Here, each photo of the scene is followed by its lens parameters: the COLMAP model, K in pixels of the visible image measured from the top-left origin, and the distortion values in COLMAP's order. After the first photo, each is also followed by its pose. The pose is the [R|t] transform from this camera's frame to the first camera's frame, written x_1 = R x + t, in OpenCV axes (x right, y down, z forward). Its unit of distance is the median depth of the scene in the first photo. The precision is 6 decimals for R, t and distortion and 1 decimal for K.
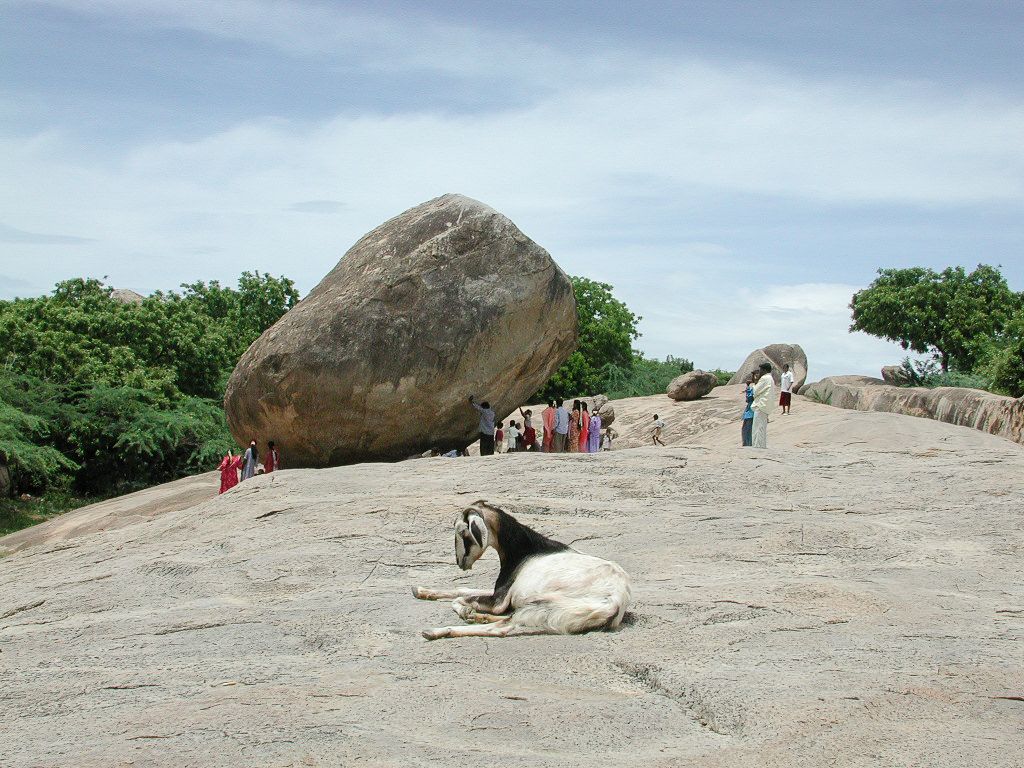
lens RADIAL K [[1514.2, 0, 506.8], [0, 1514.2, 331.3], [0, 0, 1]] dist [-0.096205, 0.000000]
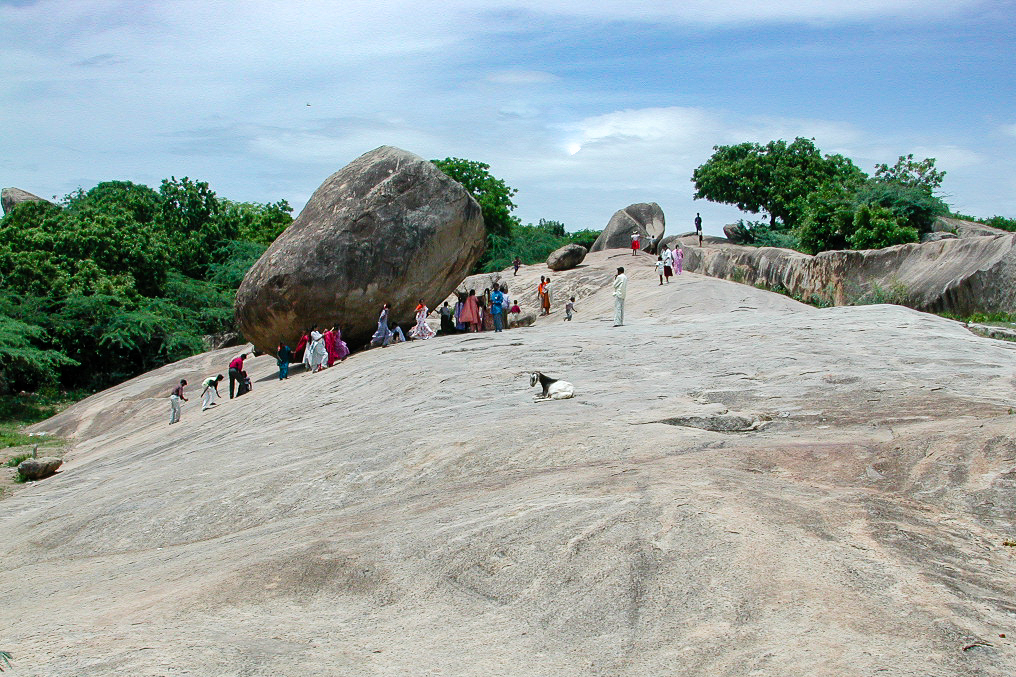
lens RADIAL K [[1622.8, 0, 507.6], [0, 1622.8, 339.3], [0, 0, 1]] dist [-0.173242, 0.000000]
pose [[0.993199, -0.079761, 0.084819, -0.042135], [0.070618, 0.991875, 0.105813, -0.040426], [-0.092569, -0.099103, 0.990762, -0.303915]]
